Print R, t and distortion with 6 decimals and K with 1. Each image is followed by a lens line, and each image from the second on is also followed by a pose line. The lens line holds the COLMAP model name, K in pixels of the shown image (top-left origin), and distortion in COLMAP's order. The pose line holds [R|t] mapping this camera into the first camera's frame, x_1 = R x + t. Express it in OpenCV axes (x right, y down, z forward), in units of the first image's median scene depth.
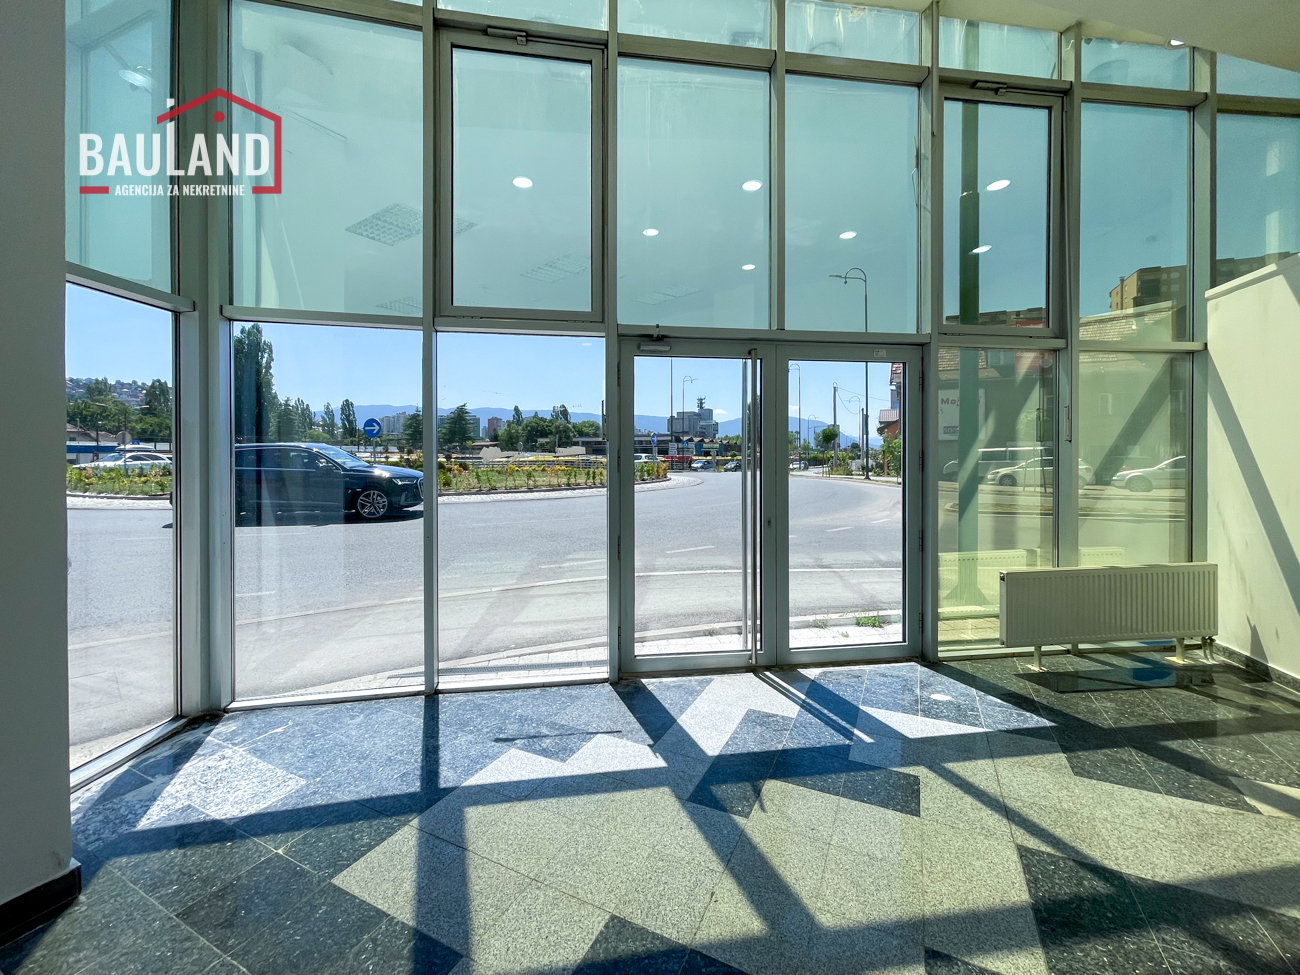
lens RADIAL K [[537.7, 0, 647.2], [0, 537.7, 460.2], [0, 0, 1]] dist [-0.001076, -0.000028]
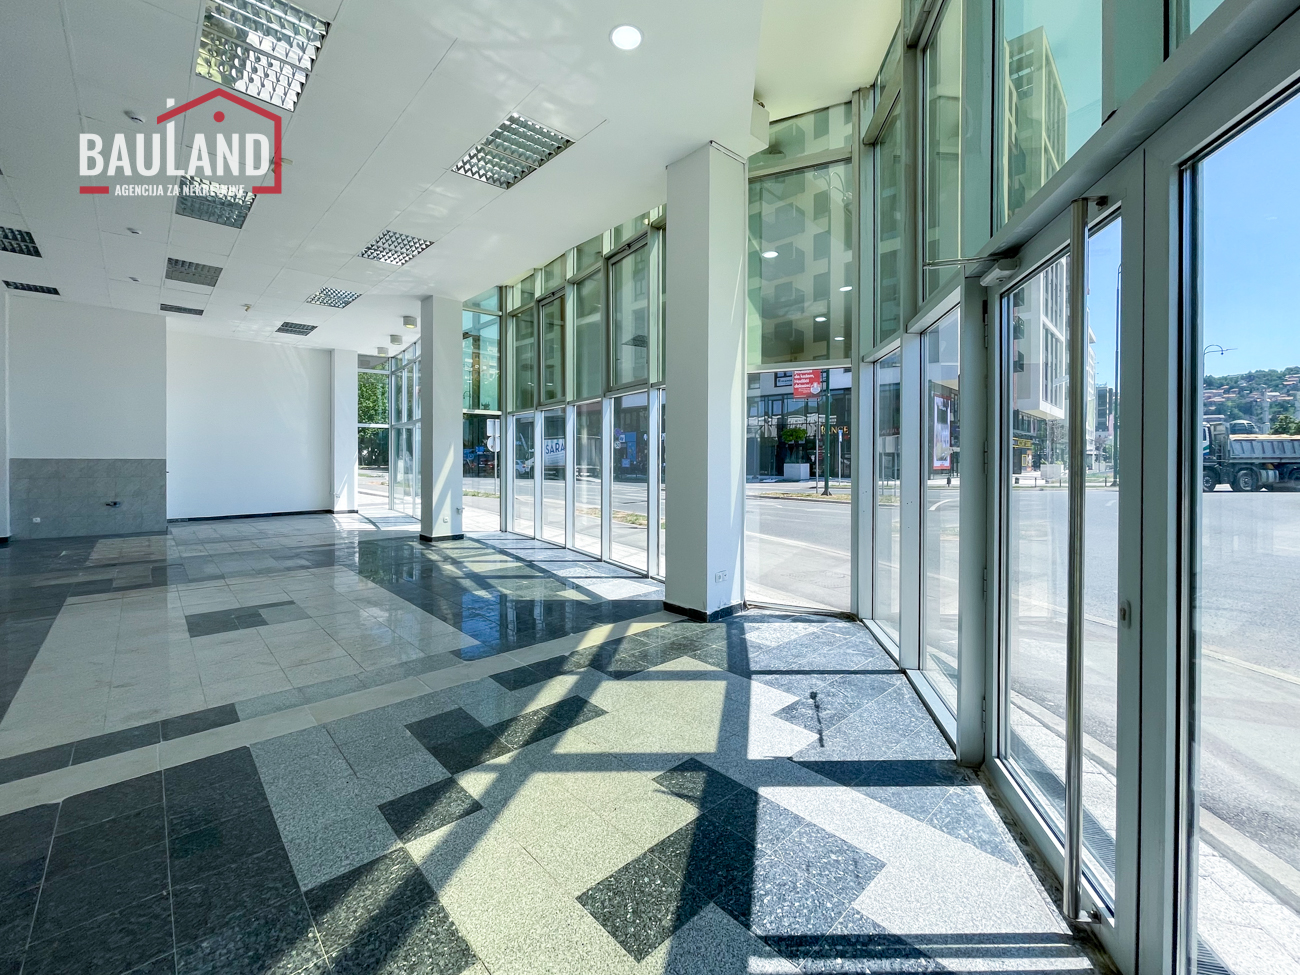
lens RADIAL K [[545.7, 0, 657.9], [0, 545.7, 462.9], [0, 0, 1]] dist [-0.004215, 0.003781]
pose [[-0.342868, 0.005222, -0.939369, 0.694441], [-0.010229, 0.999905, 0.009292, 0.007471], [0.939328, 0.012795, -0.342782, 0.785964]]
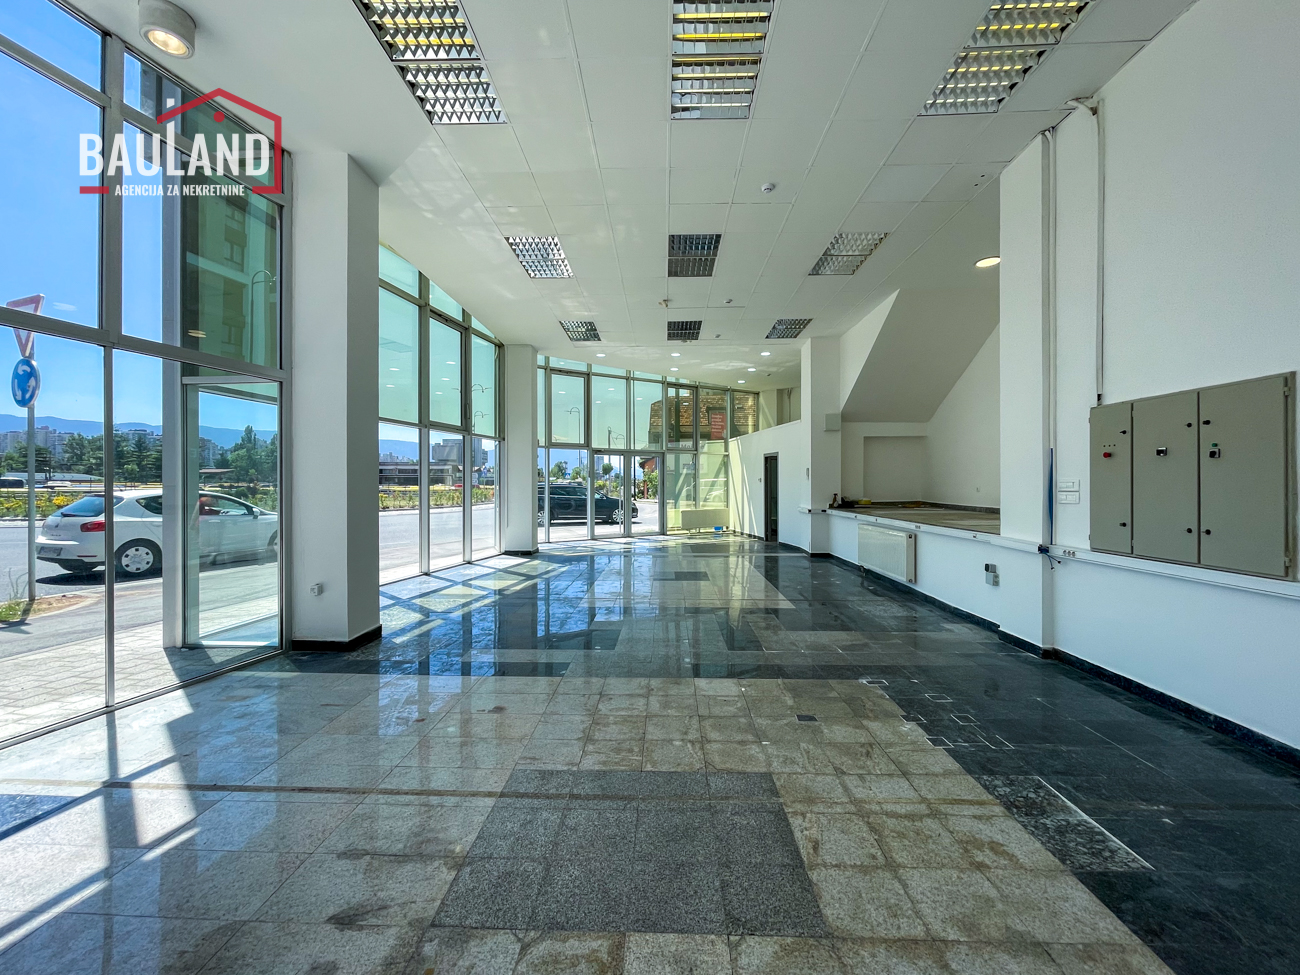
lens RADIAL K [[532.7, 0, 647.0], [0, 532.7, 486.2], [0, 0, 1]] dist [-0.000109, 0.000245]
pose [[0.910781, -0.003002, 0.412879, -1.158253], [0.005244, 0.999977, -0.004298, 0.037415], [-0.412857, 0.006080, 0.910776, -2.399073]]
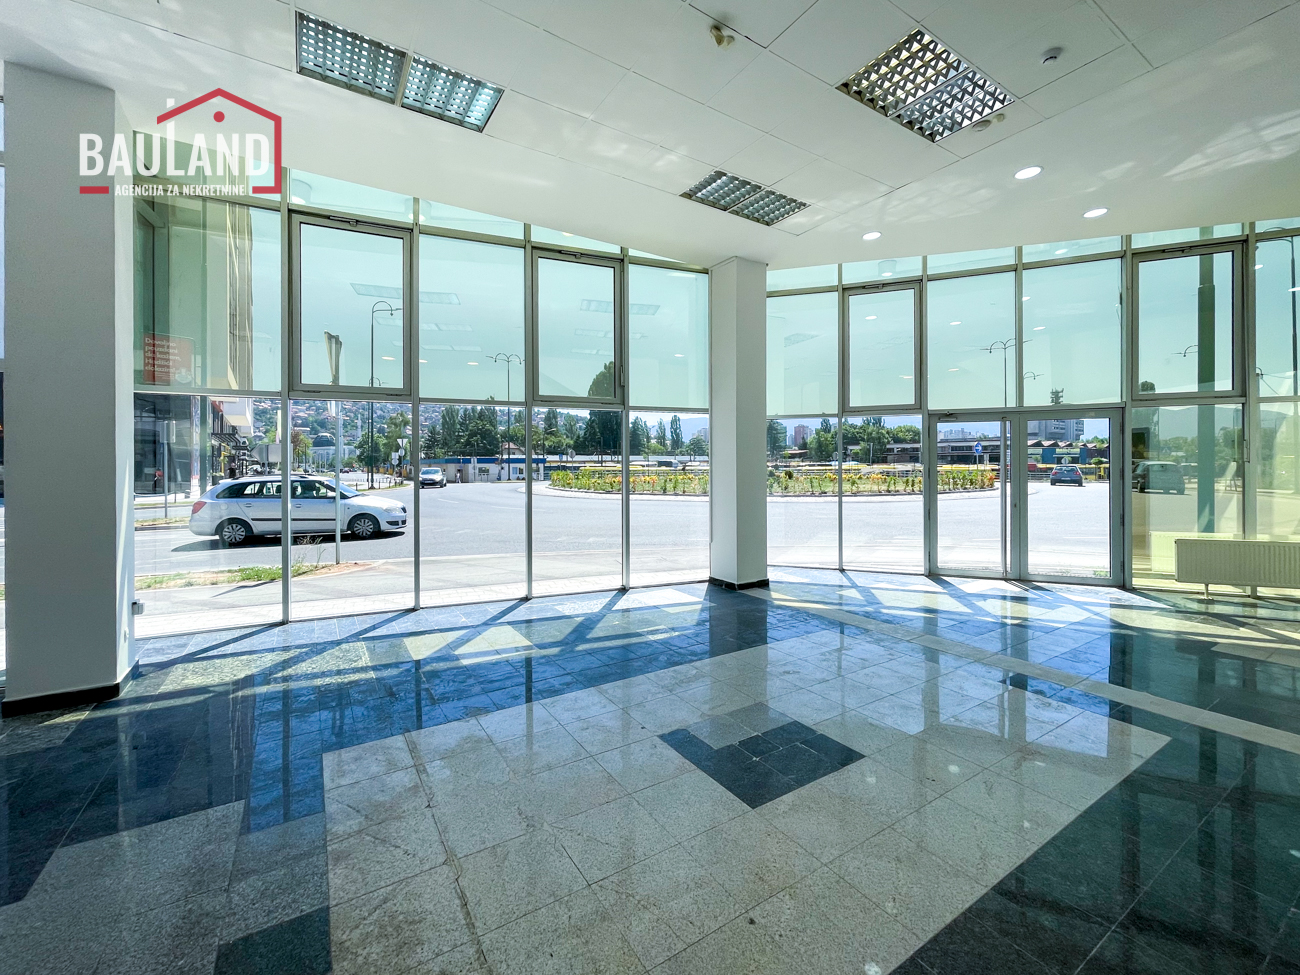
lens RADIAL K [[545.7, 0, 657.9], [0, 545.7, 462.9], [0, 0, 1]] dist [-0.004215, 0.003781]
pose [[0.861013, -0.004743, -0.508561, 0.112096], [-0.000054, 0.999956, -0.009418, -0.019316], [0.508583, 0.008136, 0.860974, -1.299541]]
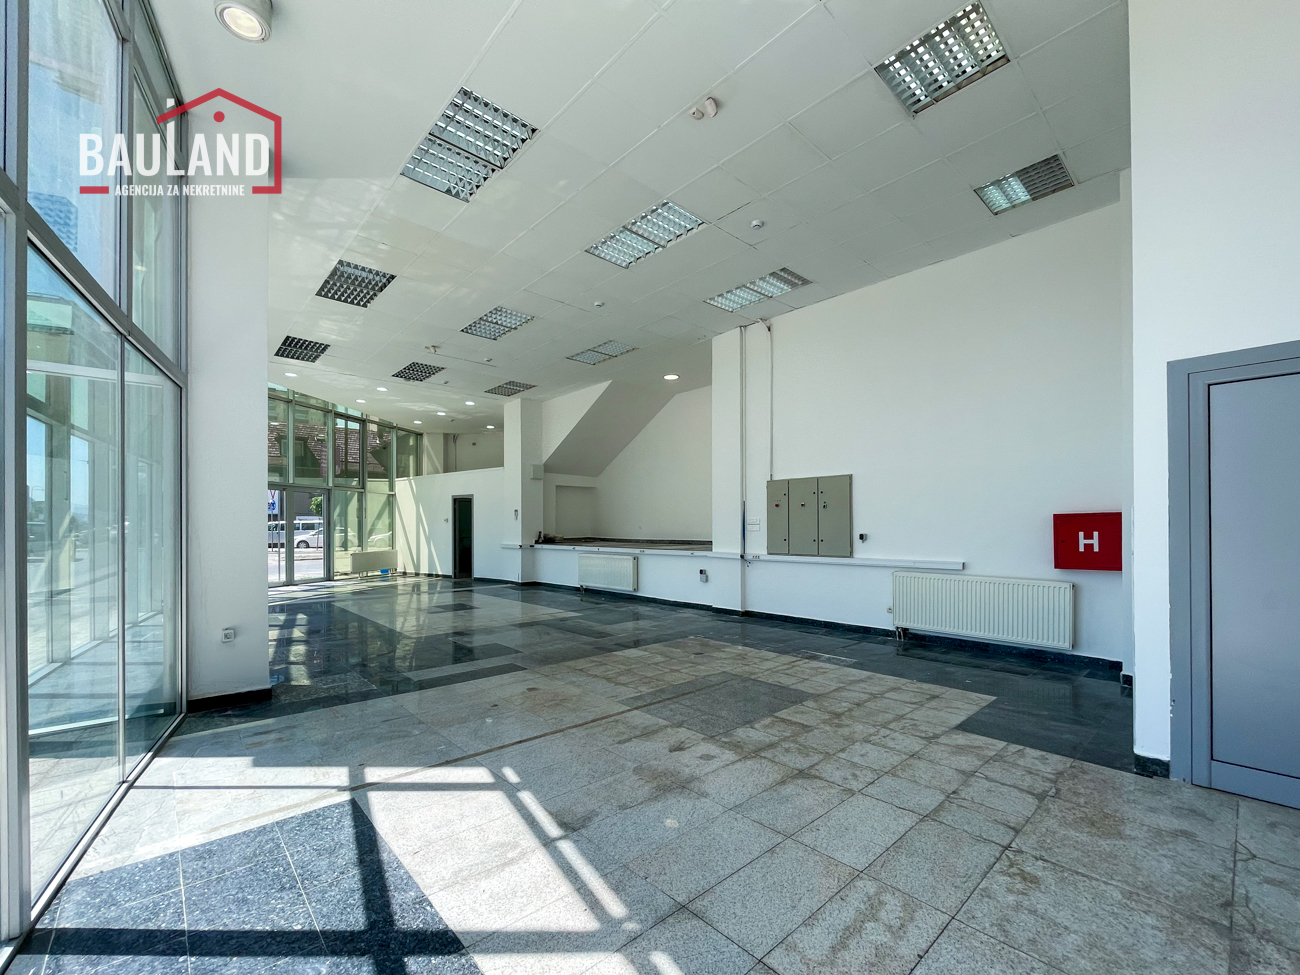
lens RADIAL K [[546.0, 0, 636.8], [0, 546.0, 528.2], [0, 0, 1]] dist [0.001729, 0.000702]
pose [[0.377731, -0.000904, 0.925915, -1.991558], [0.010312, 0.999942, -0.003230, 0.063849], [-0.925858, 0.010768, 0.377718, -2.147343]]
